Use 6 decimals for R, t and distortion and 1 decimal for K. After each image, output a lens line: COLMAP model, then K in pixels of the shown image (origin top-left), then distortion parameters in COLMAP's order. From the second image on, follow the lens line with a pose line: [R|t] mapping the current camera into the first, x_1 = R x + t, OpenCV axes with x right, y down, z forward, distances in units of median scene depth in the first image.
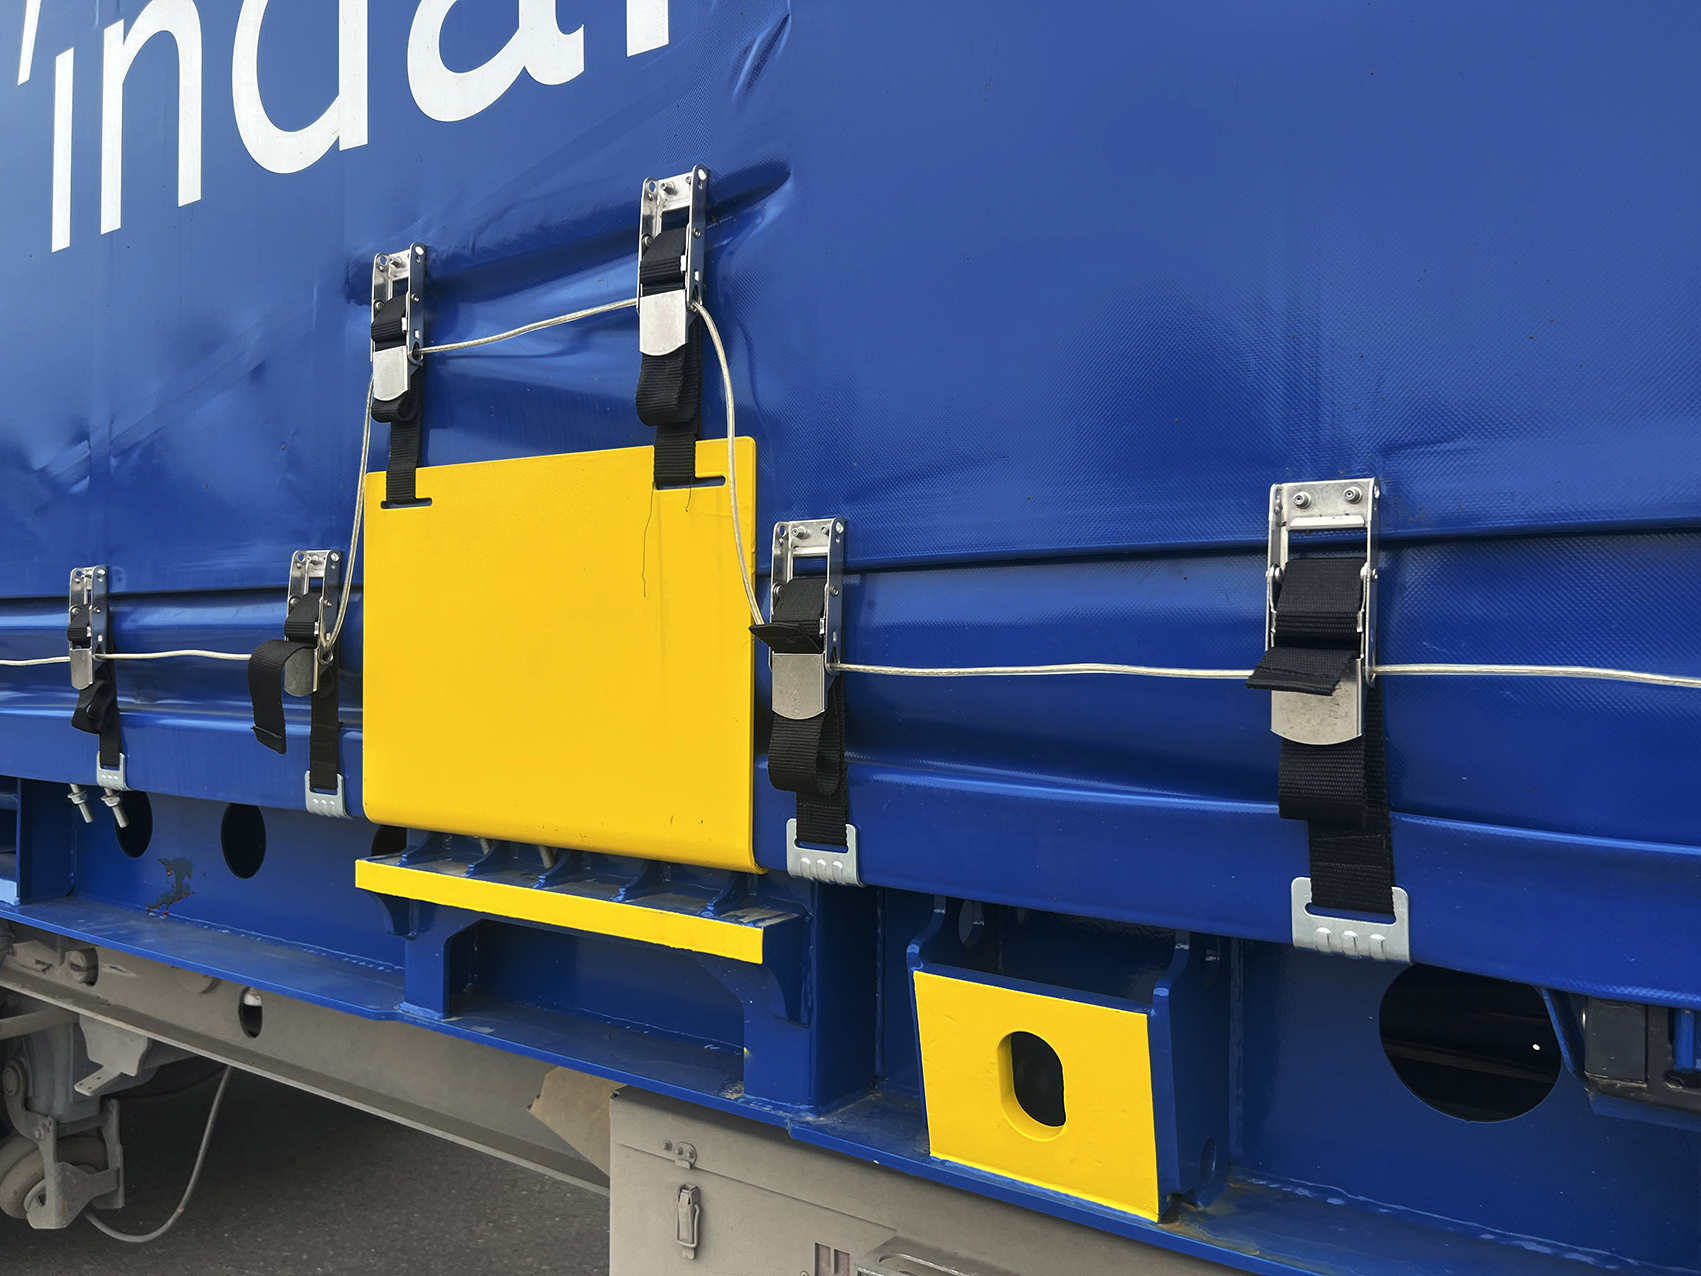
lens RADIAL K [[1310.9, 0, 850.5], [0, 1310.9, 638.0], [0, 0, 1]] dist [0.018938, -0.000846]
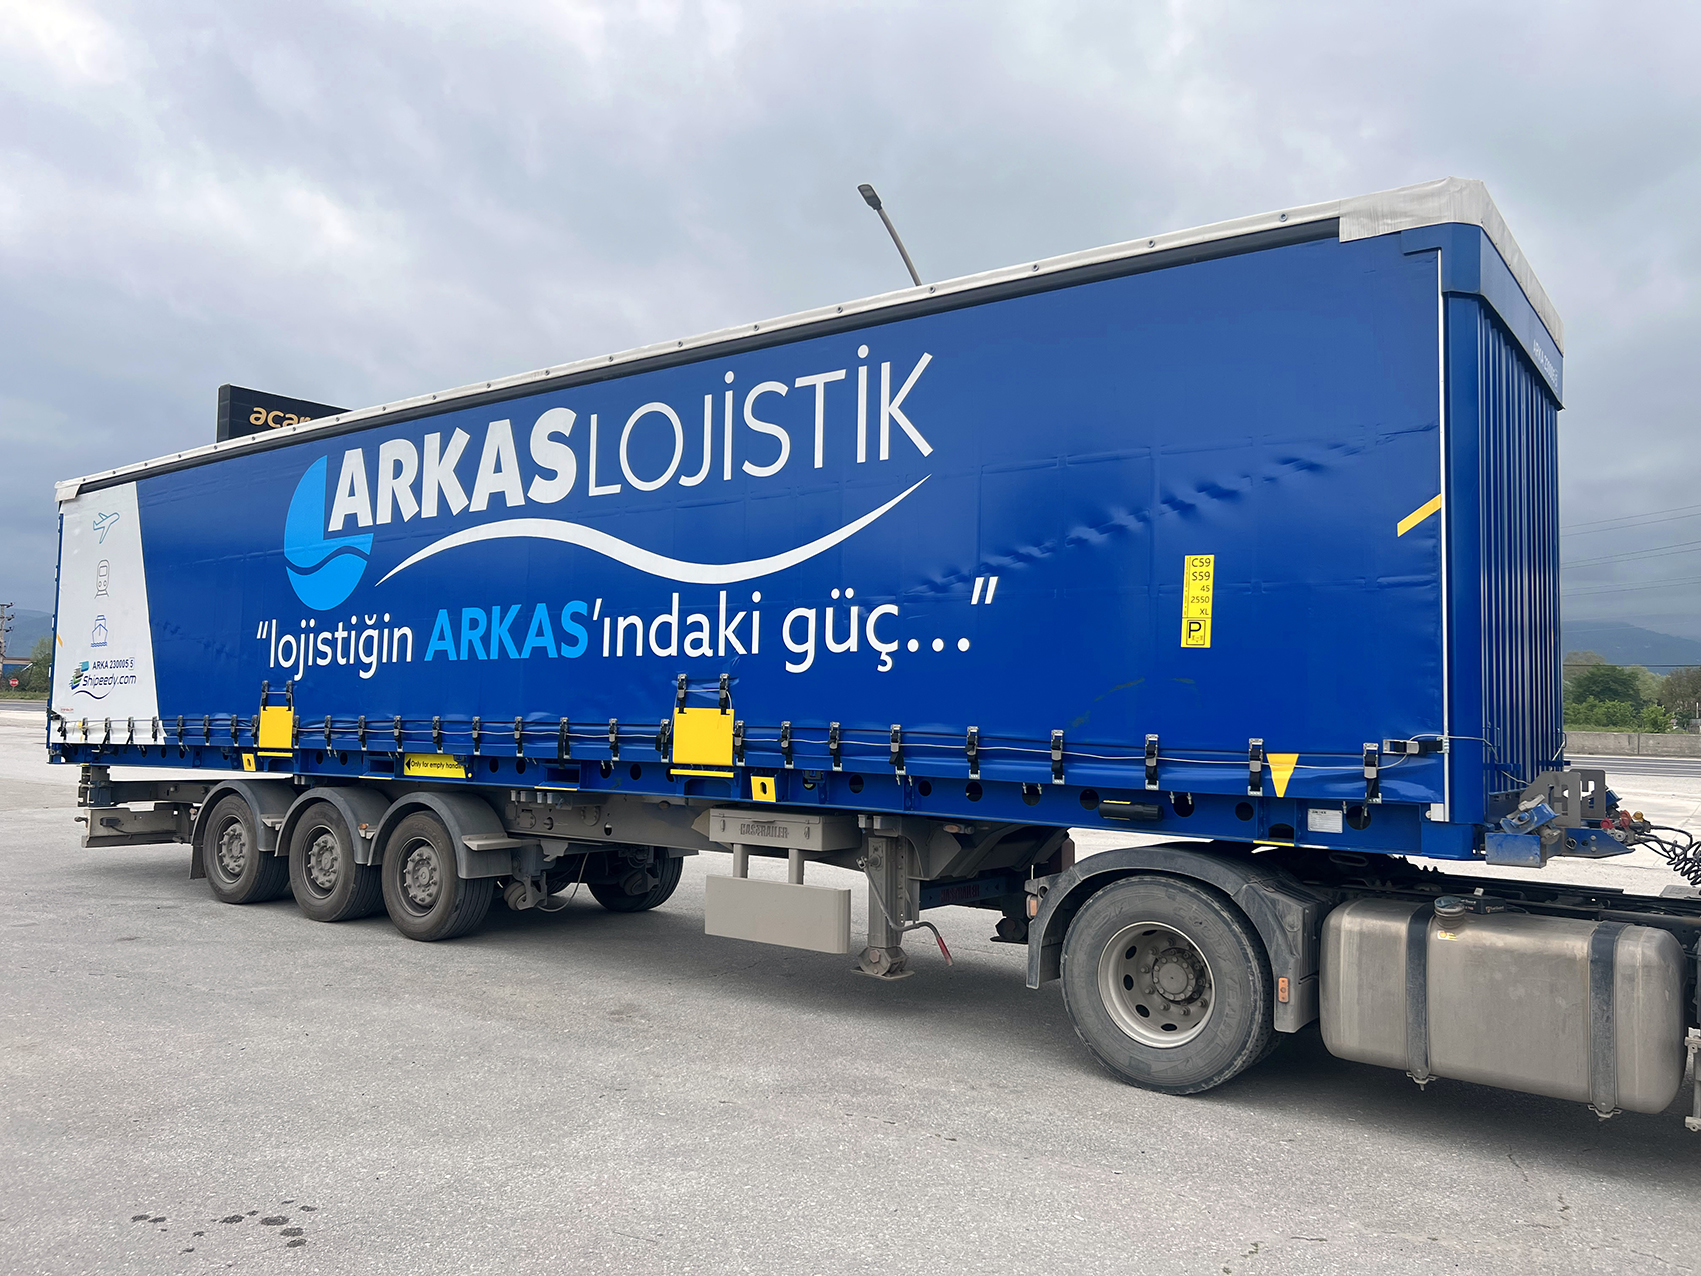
lens RADIAL K [[1310.9, 0, 850.5], [0, 1310.9, 638.0], [0, 0, 1]] dist [0.018938, -0.000846]
pose [[0.999419, 0.017086, -0.029491, 0.729915], [-0.019004, 0.997637, -0.066027, -0.065131], [0.028293, 0.066549, 0.997382, -5.875265]]
